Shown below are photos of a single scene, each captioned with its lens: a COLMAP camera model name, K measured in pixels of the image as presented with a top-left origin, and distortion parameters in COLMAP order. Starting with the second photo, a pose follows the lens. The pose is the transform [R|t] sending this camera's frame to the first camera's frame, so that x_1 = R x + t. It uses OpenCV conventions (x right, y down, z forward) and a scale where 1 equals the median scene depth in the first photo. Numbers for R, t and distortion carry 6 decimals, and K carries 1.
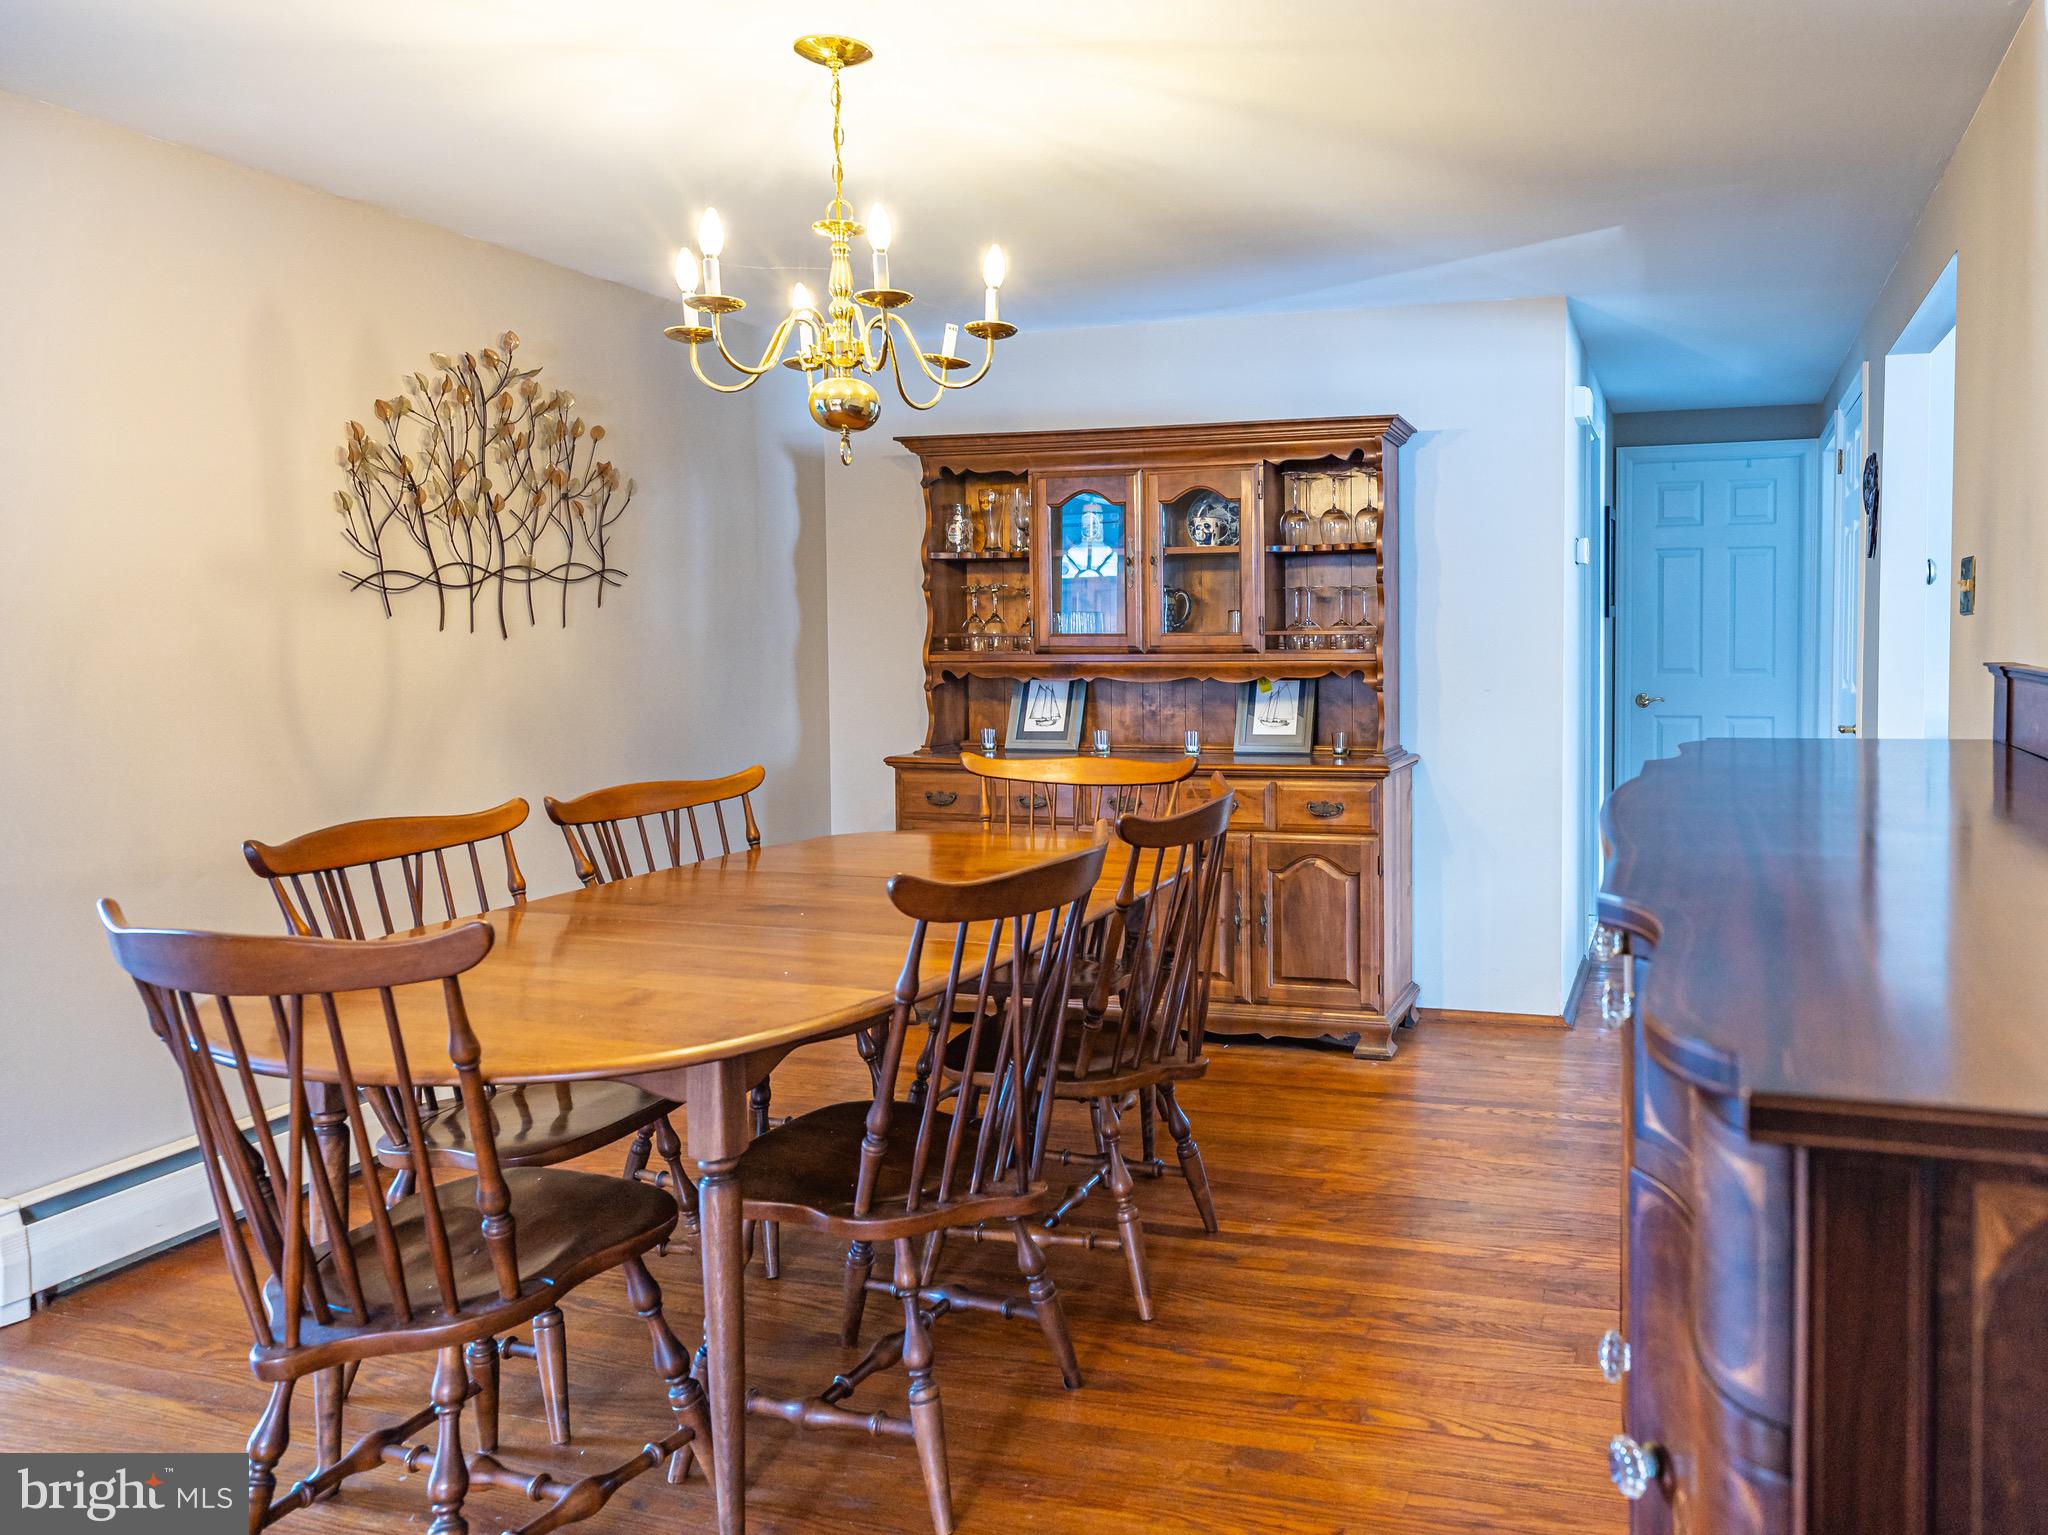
lens RADIAL K [[1274.1, 0, 1024.0], [0, 1274.1, 767.5], [0, 0, 1]] dist [-0.001643, 0.000375]
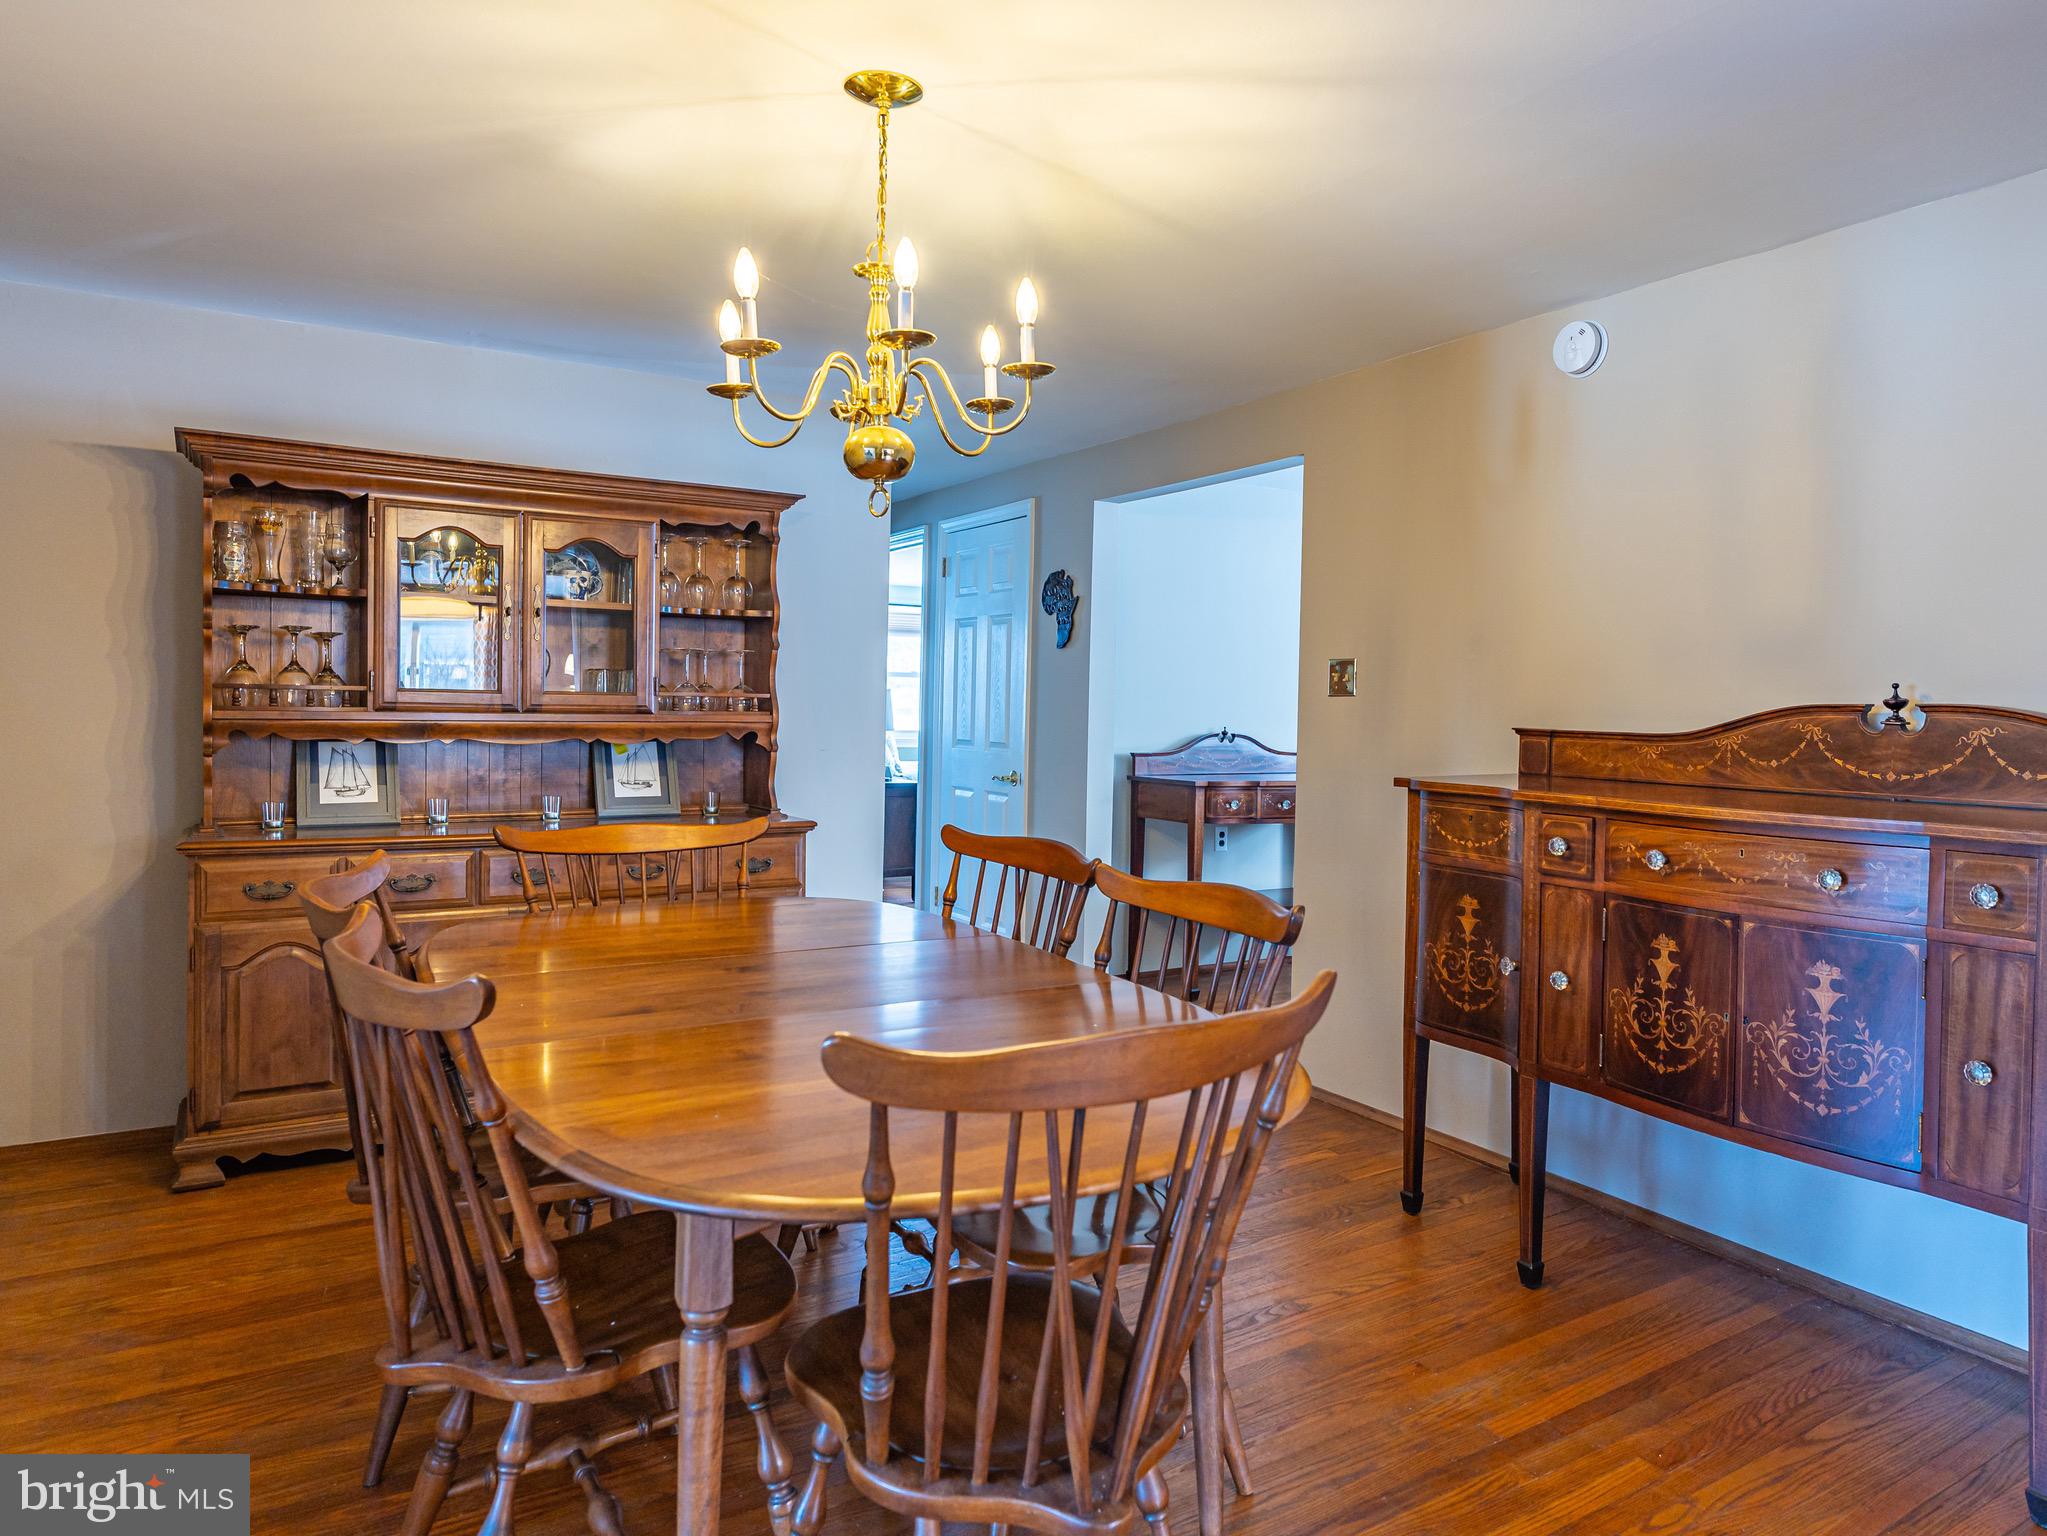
lens RADIAL K [[1269.2, 0, 1023.5], [0, 1269.2, 768.0], [0, 0, 1]] dist [0.045506, 0.000101]
pose [[0.715537, -0.017156, 0.698364, -0.287662], [0.051048, 0.998310, -0.027778, -0.005847], [-0.696707, 0.055526, 0.715204, 0.096004]]
